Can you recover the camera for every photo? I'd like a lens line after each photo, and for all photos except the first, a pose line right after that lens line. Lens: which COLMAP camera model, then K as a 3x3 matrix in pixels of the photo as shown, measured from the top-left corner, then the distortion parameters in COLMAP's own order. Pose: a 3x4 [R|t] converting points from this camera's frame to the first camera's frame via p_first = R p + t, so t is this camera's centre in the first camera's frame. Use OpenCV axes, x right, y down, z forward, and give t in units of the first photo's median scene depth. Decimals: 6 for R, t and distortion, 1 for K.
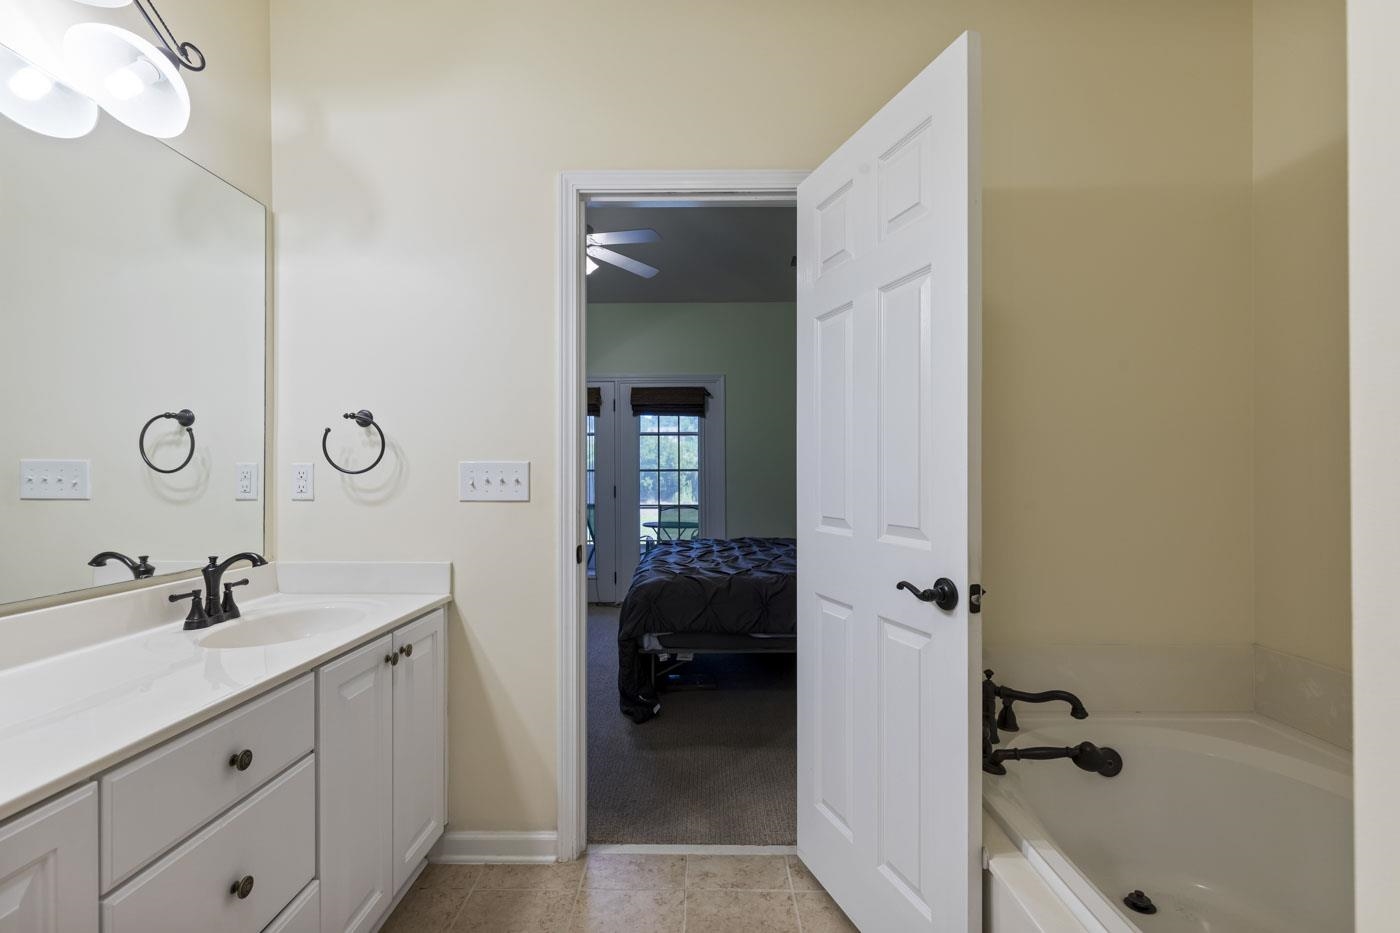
lens RADIAL K [[651.2, 0, 700.0], [0, 651.2, 466.5], [0, 0, 1]] dist [0.000175, -0.000086]
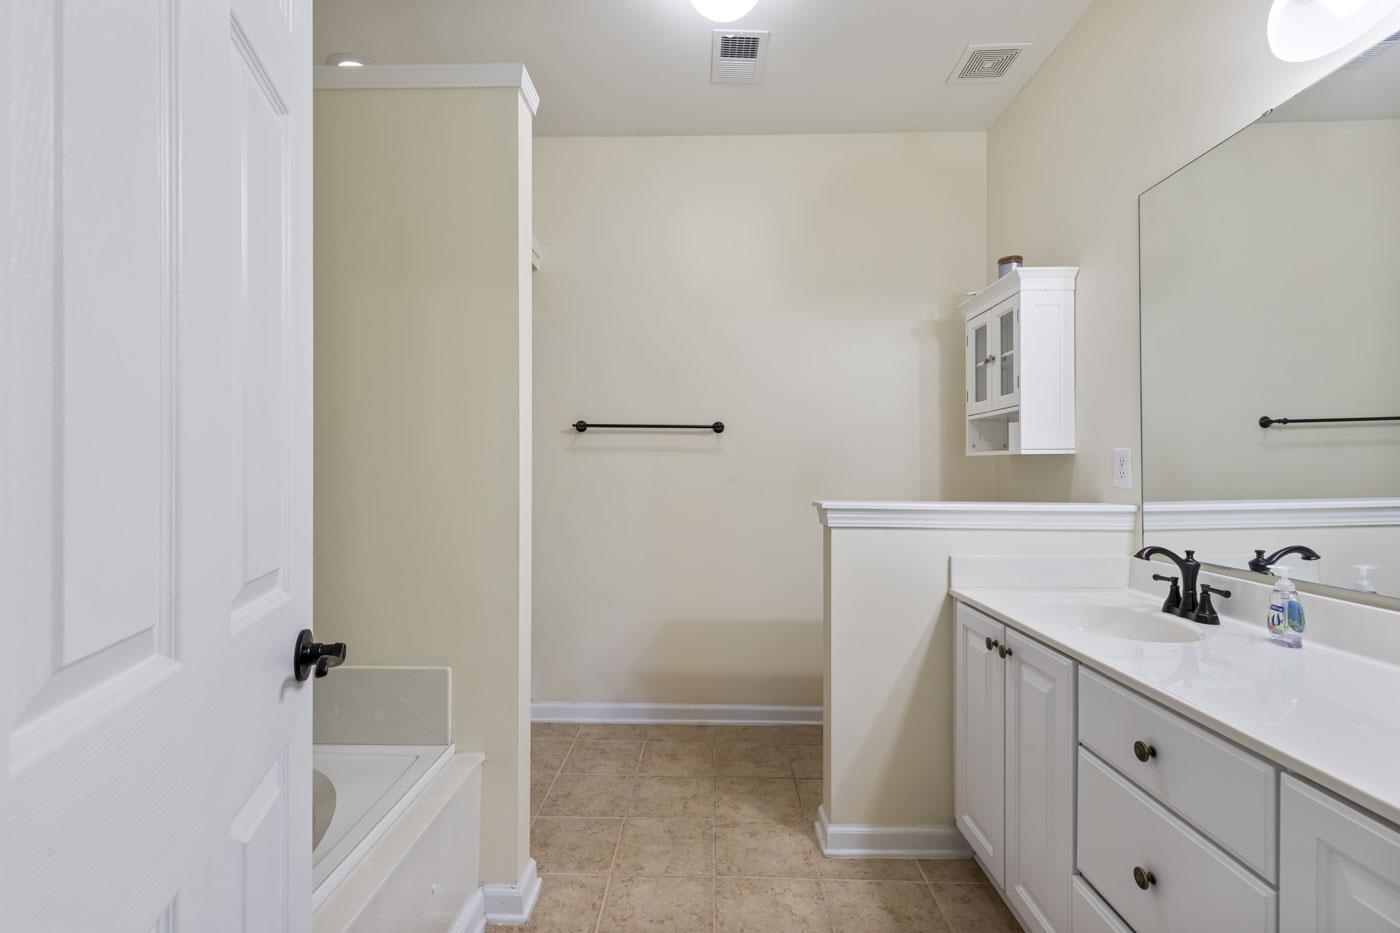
lens RADIAL K [[651.2, 0, 700.0], [0, 651.2, 466.5], [0, 0, 1]] dist [0.000175, -0.000086]
pose [[-0.999779, -0.020179, -0.005947, -0.009346], [-0.020092, 0.999697, -0.014255, 0.037533], [0.006232, -0.014132, -0.999881, 1.766531]]
